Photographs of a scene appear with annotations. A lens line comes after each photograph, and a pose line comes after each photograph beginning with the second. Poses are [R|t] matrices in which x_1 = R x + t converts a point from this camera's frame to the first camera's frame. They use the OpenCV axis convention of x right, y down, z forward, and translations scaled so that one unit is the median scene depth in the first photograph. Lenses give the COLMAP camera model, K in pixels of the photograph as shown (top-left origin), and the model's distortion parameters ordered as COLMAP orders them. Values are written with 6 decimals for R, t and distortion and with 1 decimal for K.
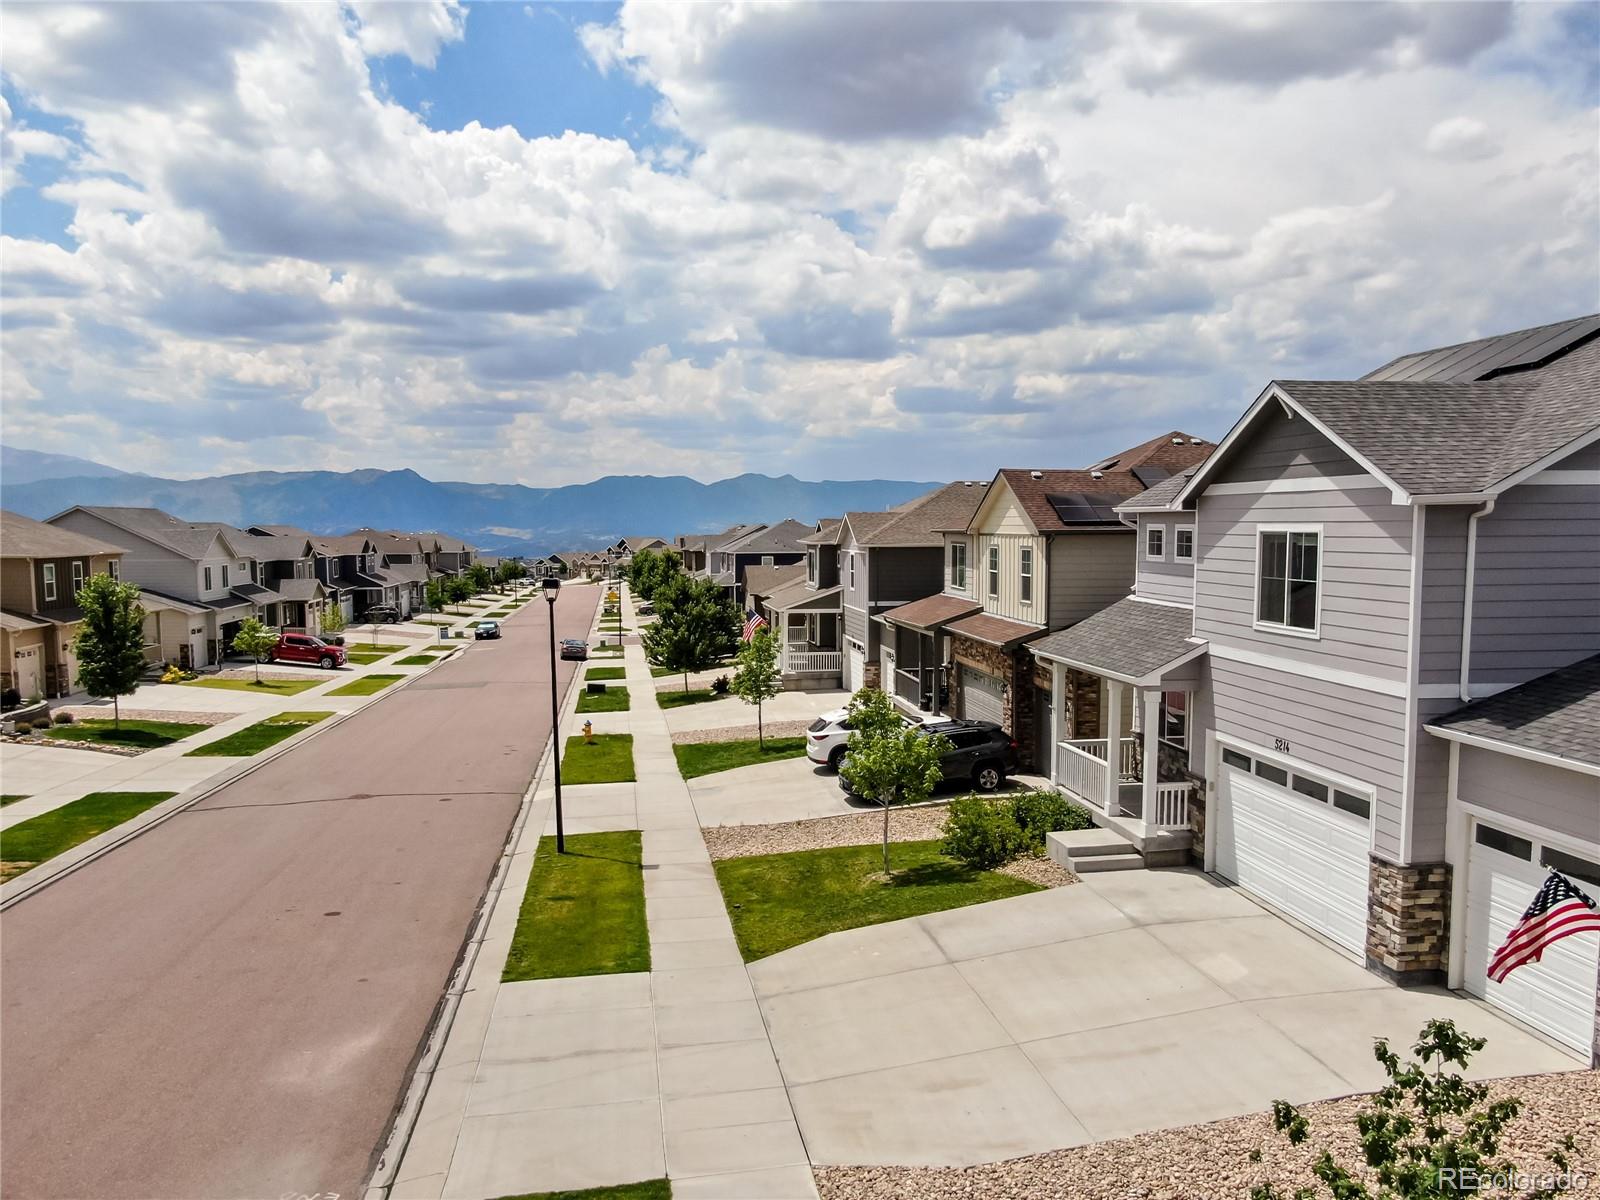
lens RADIAL K [[1256.9, 0, 833.3], [0, 1256.9, 652.5], [0, 0, 1]] dist [-0.042431, 0.073600]
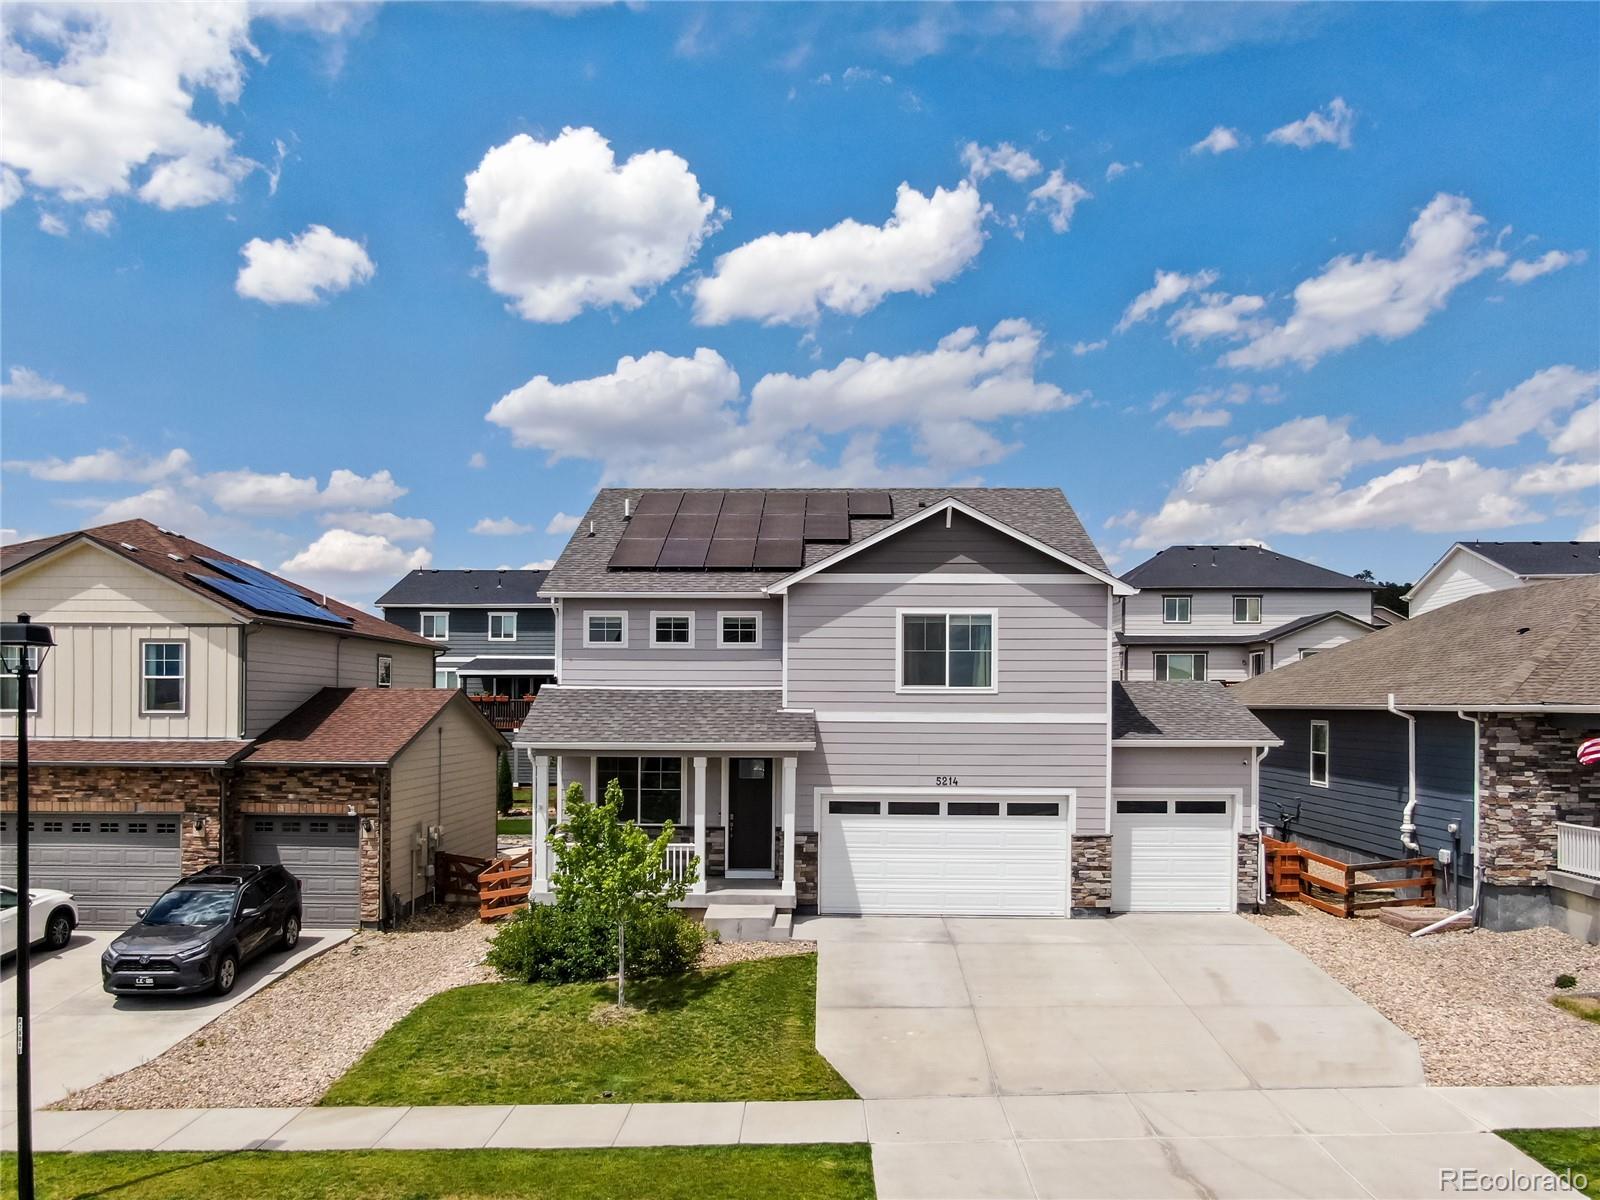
lens RADIAL K [[1173.8, 0, 795.8], [0, 1173.8, 694.9], [0, 0, 1]] dist [-0.001993, 0.002424]
pose [[0.204804, 0.012052, 0.978729, -0.796257], [0.090693, 0.995389, -0.031235, 0.009871], [-0.974592, 0.095161, 0.202766, 0.843211]]
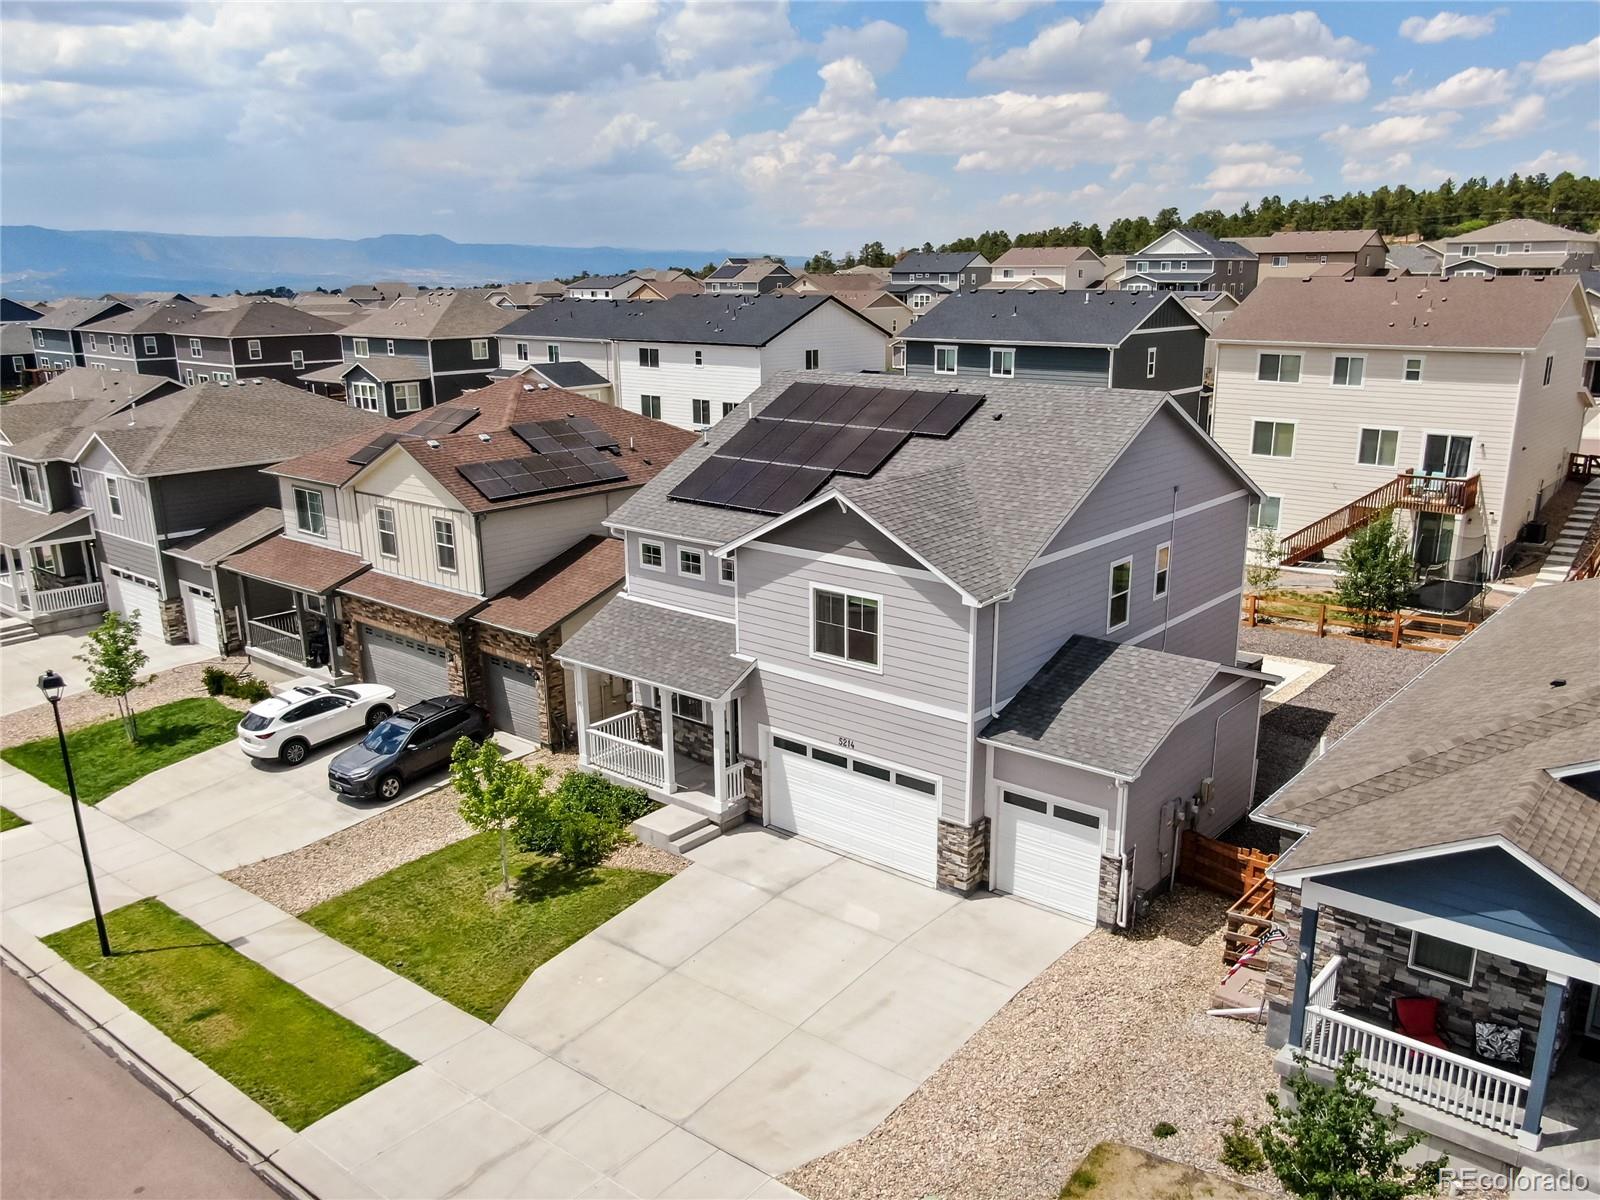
lens RADIAL K [[1256.9, 0, 833.3], [0, 1256.9, 652.5], [0, 0, 1]] dist [-0.042431, 0.073600]
pose [[0.759794, -0.187286, 0.622606, -0.470828], [0.069306, 0.975487, 0.208859, -0.296145], [-0.646460, -0.115540, 0.754149, -0.029035]]
